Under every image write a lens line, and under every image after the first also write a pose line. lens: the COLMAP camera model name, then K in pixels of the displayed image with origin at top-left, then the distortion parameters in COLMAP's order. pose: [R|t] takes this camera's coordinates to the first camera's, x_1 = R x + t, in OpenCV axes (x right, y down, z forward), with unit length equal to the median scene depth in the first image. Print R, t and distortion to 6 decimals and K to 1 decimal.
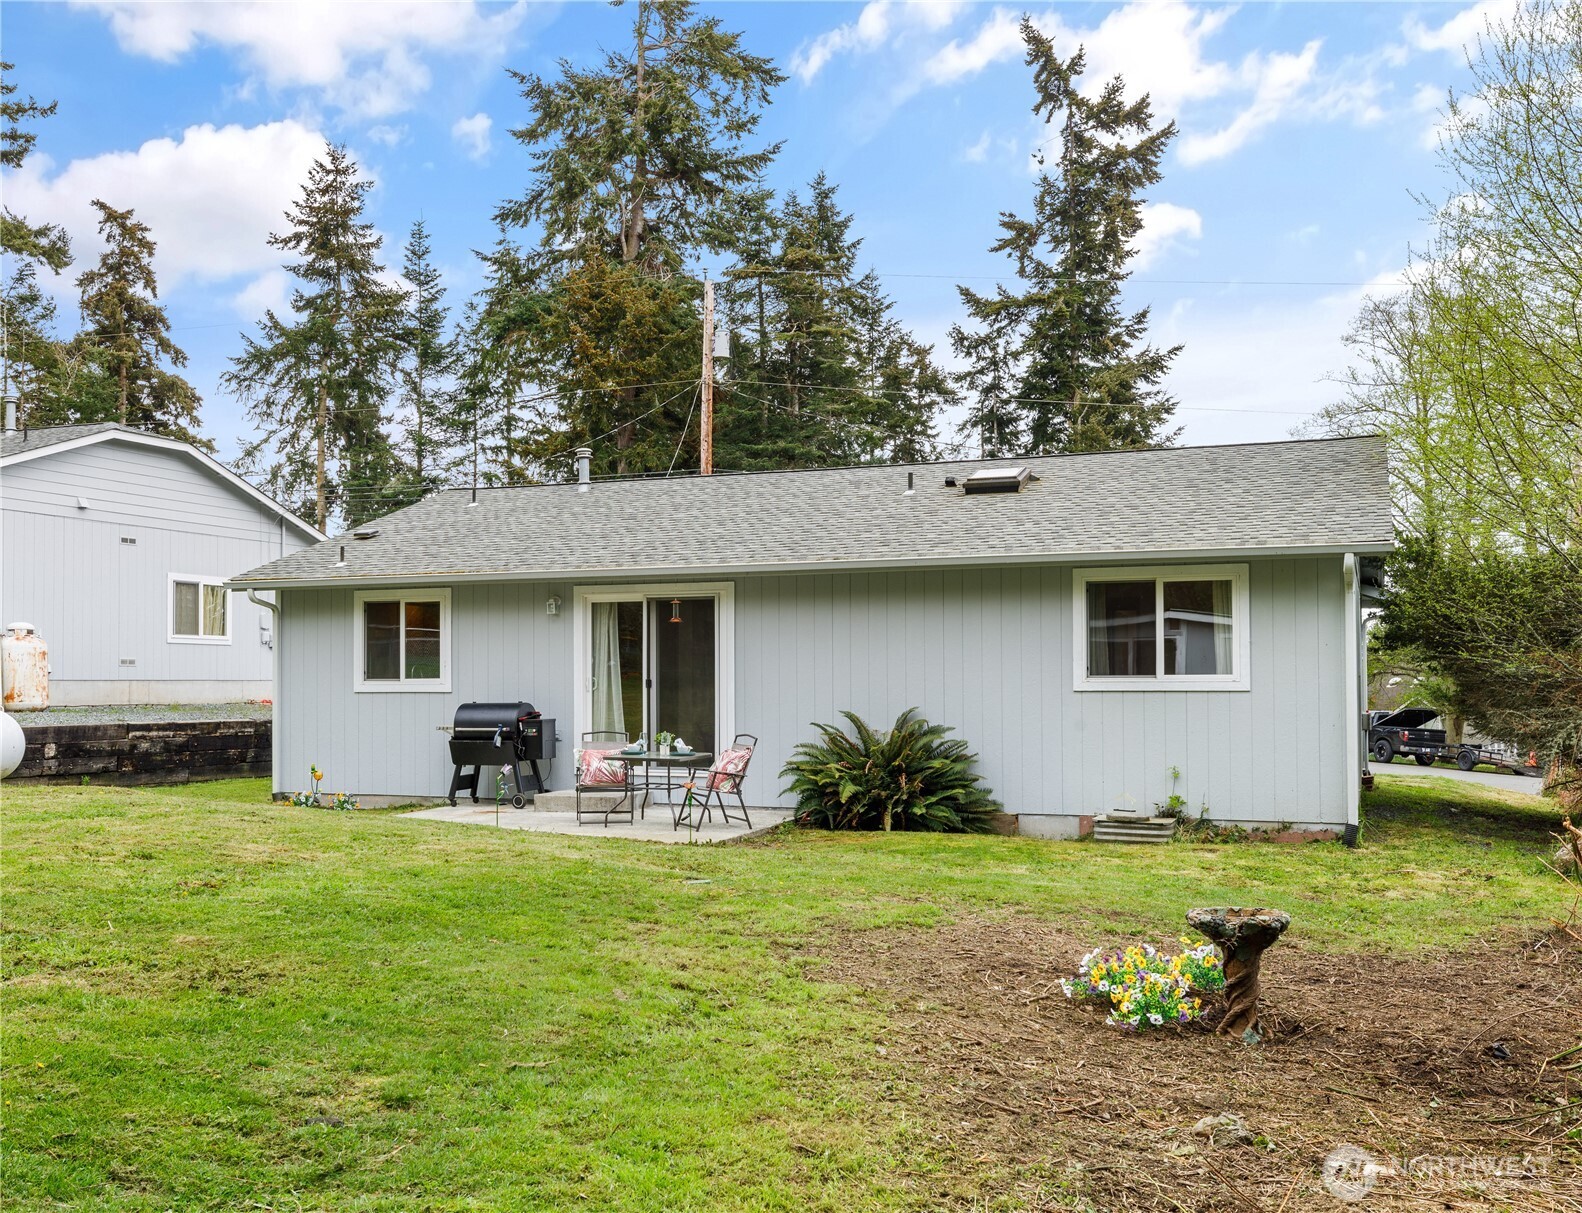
lens RADIAL K [[1554.6, 0, 718.3], [0, 1554.6, 649.0], [0, 0, 1]] dist [-0.004359, 0.010284]
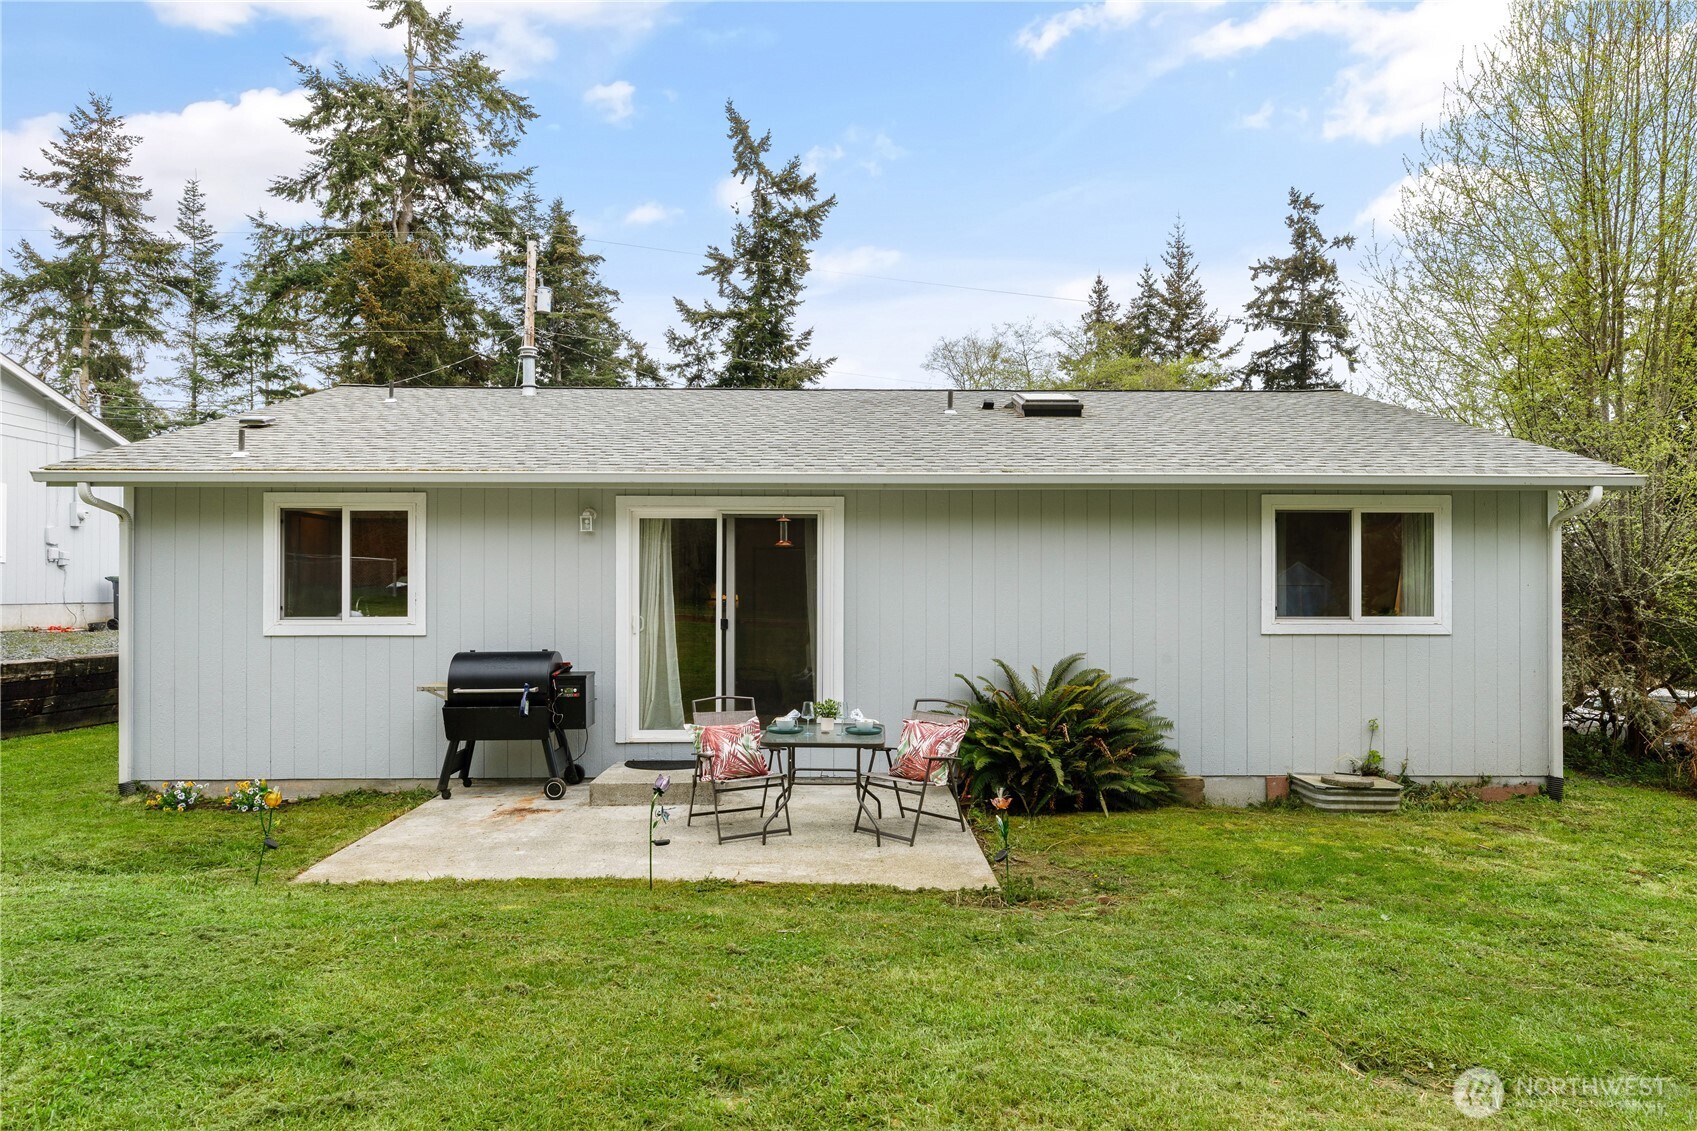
lens RADIAL K [[1012.9, 0, 851.6], [0, 1012.9, 583.9], [0, 0, 1]] dist [0.011479, -0.000041]
pose [[0.915999, 0.006022, 0.401135, -0.063383], [-0.011858, 0.999857, 0.012066, -0.001608], [-0.401005, -0.015809, 0.915939, 0.169948]]
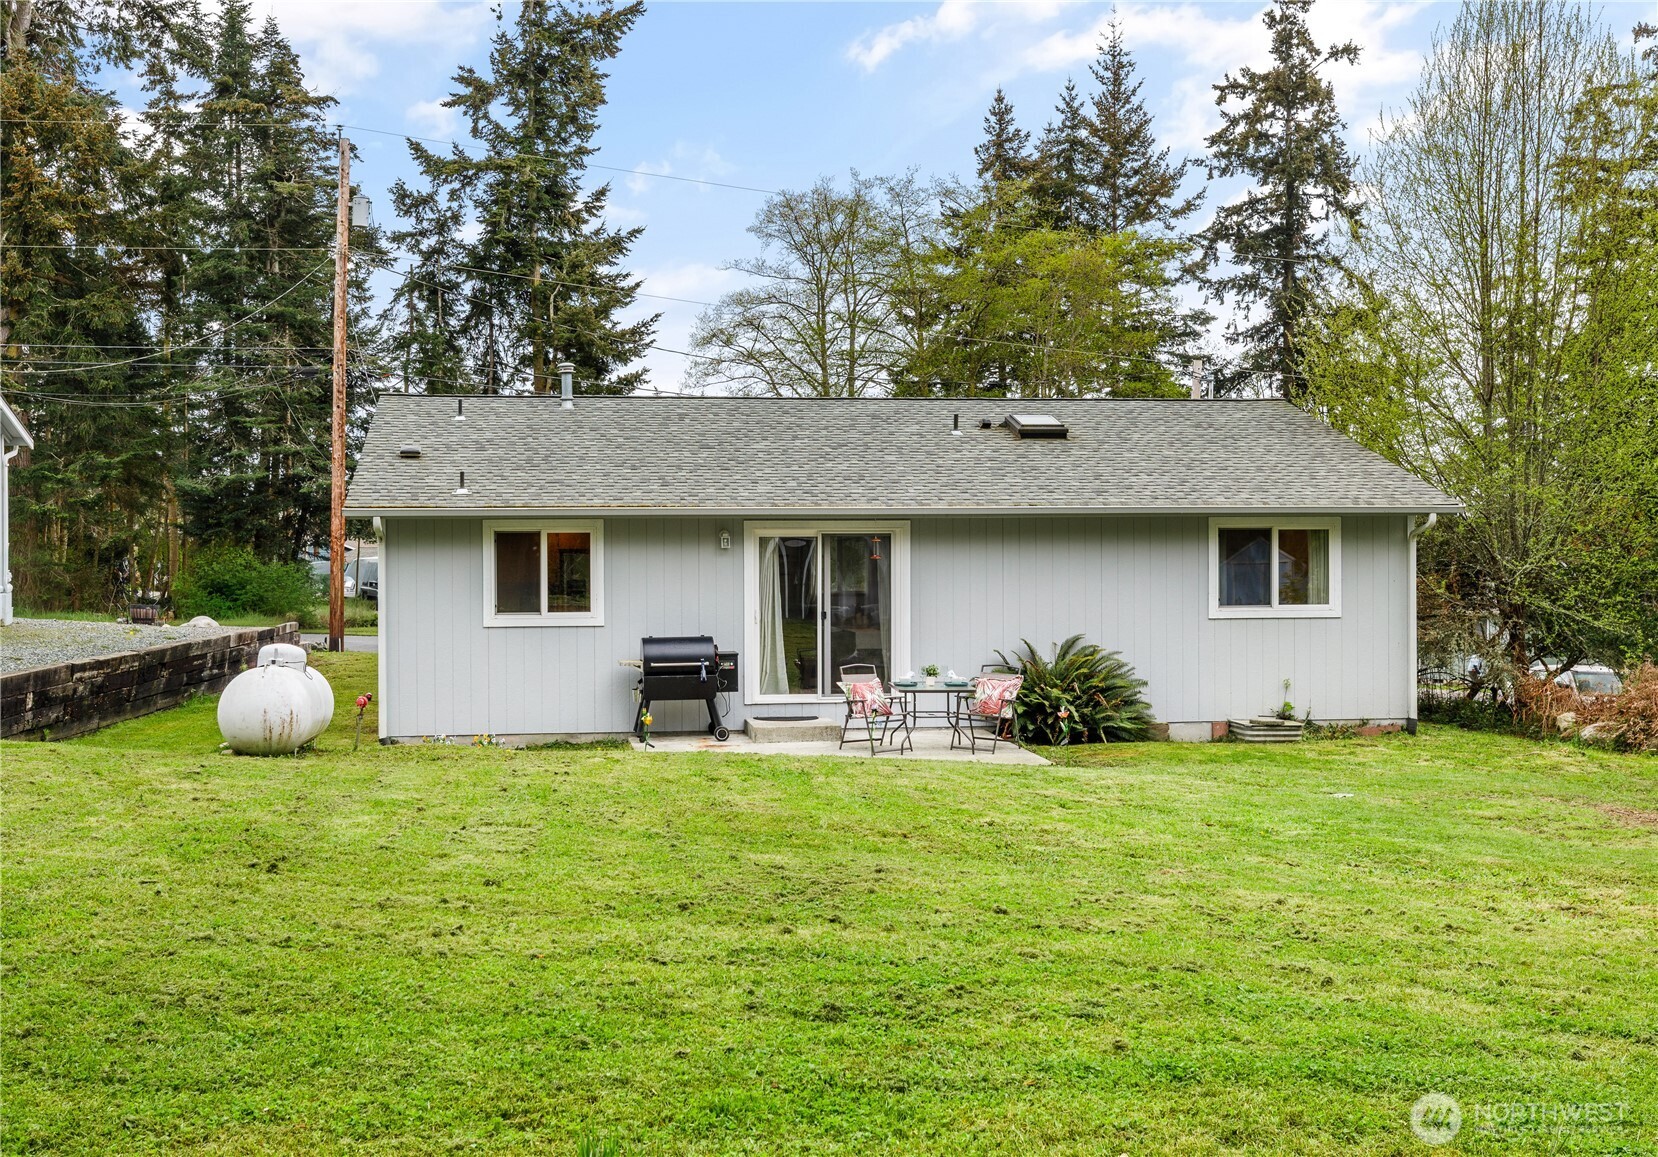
lens RADIAL K [[1751.2, 0, 727.6], [0, 1751.2, 551.6], [0, 0, 1]] dist [0.008042, 0.000099]
pose [[0.871628, -0.003705, 0.490154, -0.227121], [-0.007163, 0.999768, 0.020294, -0.014826], [-0.490115, -0.021200, 0.871400, 0.000397]]
